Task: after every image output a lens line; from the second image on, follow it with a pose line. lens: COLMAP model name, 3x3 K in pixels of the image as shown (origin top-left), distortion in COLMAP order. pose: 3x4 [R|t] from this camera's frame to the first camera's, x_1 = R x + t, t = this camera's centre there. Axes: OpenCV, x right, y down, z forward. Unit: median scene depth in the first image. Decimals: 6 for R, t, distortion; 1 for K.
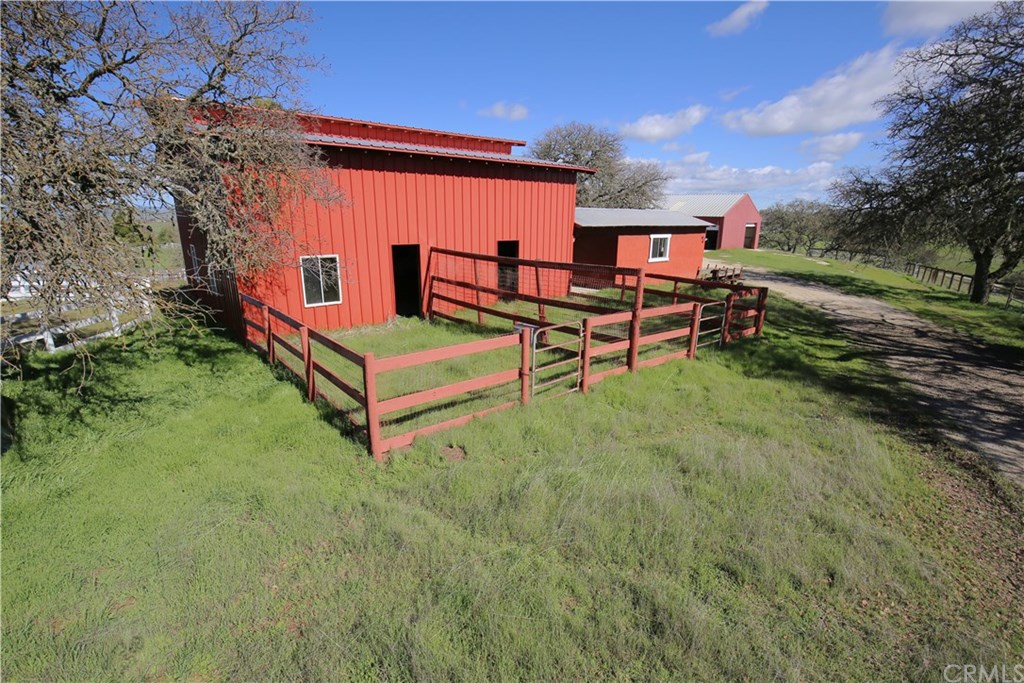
lens RADIAL K [[497.2, 0, 512.0], [0, 497.2, 341.5], [0, 0, 1]] dist [-0.001003, -0.000242]
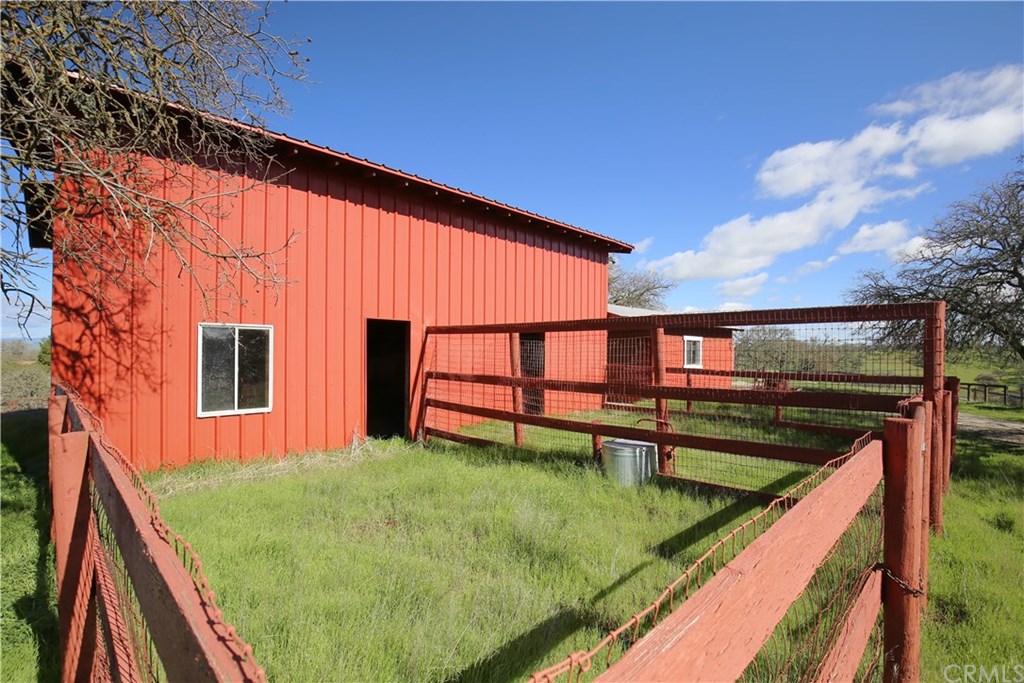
lens RADIAL K [[479.1, 0, 512.0], [0, 479.1, 341.5], [0, 0, 1]] dist [-0.014489, 0.000038]
pose [[0.994965, 0.004082, 0.100143, -0.116178], [0.023038, 0.963103, -0.268146, -0.002354], [-0.097543, 0.269102, 0.958159, 0.400350]]
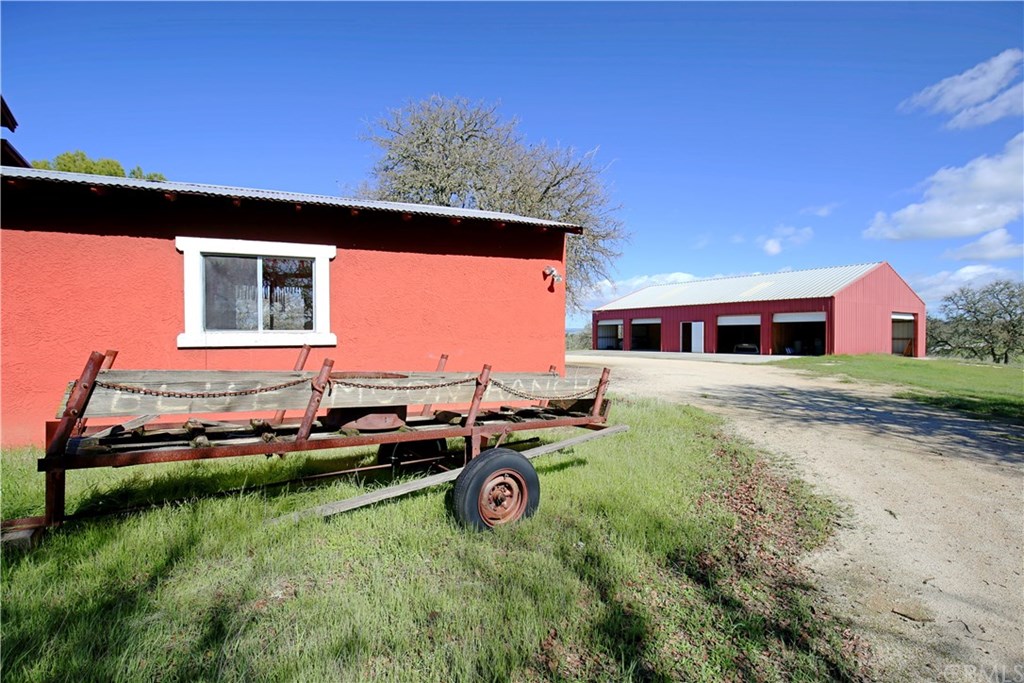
lens RADIAL K [[497.2, 0, 512.0], [0, 497.2, 341.5], [0, 0, 1]] dist [-0.001003, -0.000242]
pose [[0.958114, -0.016787, -0.285896, 0.729338], [-0.052227, 0.971299, -0.232058, -0.165789], [0.281586, 0.237269, 0.929738, 1.192999]]
